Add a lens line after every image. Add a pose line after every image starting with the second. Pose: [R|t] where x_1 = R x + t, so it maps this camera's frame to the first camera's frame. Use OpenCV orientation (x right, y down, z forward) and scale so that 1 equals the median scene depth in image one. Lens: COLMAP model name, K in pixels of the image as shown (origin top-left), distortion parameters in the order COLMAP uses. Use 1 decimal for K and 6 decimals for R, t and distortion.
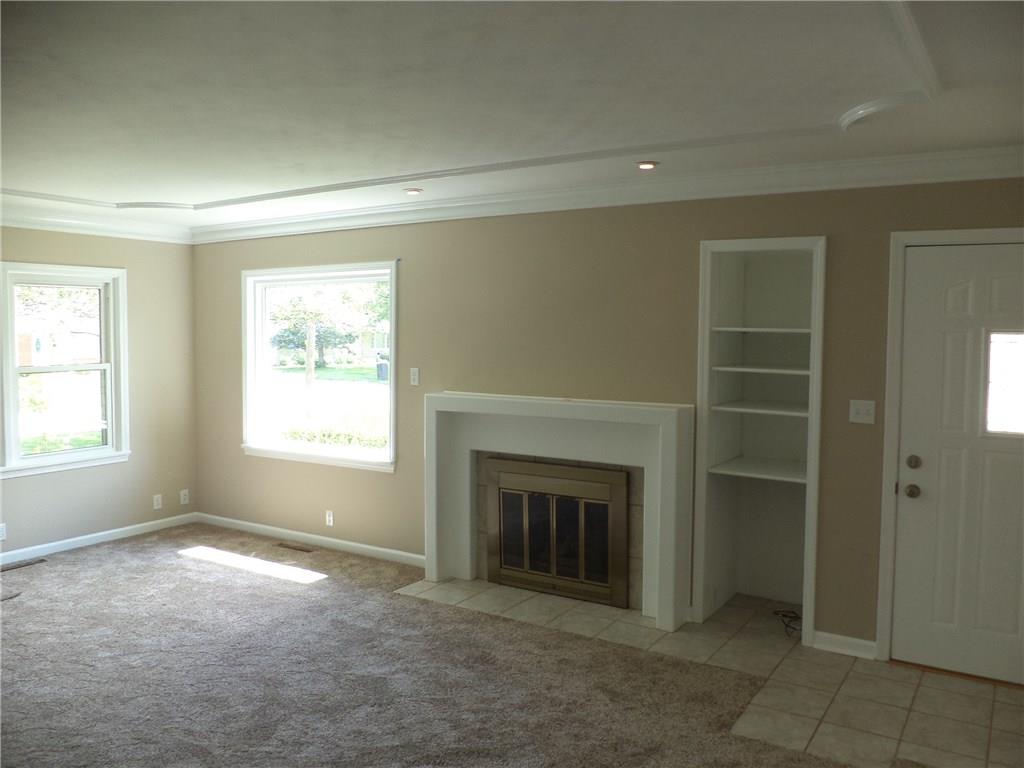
lens RADIAL K [[825.7, 0, 512.0], [0, 825.7, 384.0], [0, 0, 1]] dist [-0.014057, -0.002041]
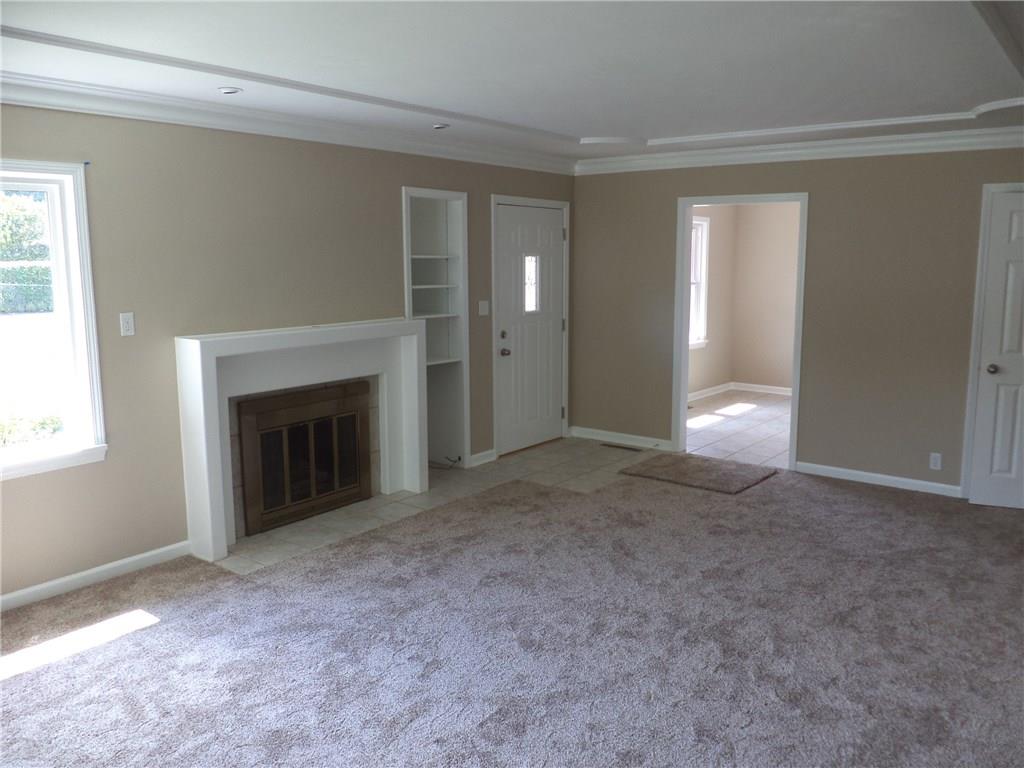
lens RADIAL K [[825.7, 0, 512.0], [0, 825.7, 384.0], [0, 0, 1]] dist [-0.014057, -0.002041]
pose [[0.093319, -0.159124, 0.982838, -1.046585], [0.073423, 0.985558, 0.152593, -0.055125], [-0.992925, 0.057923, 0.103655, 0.721149]]
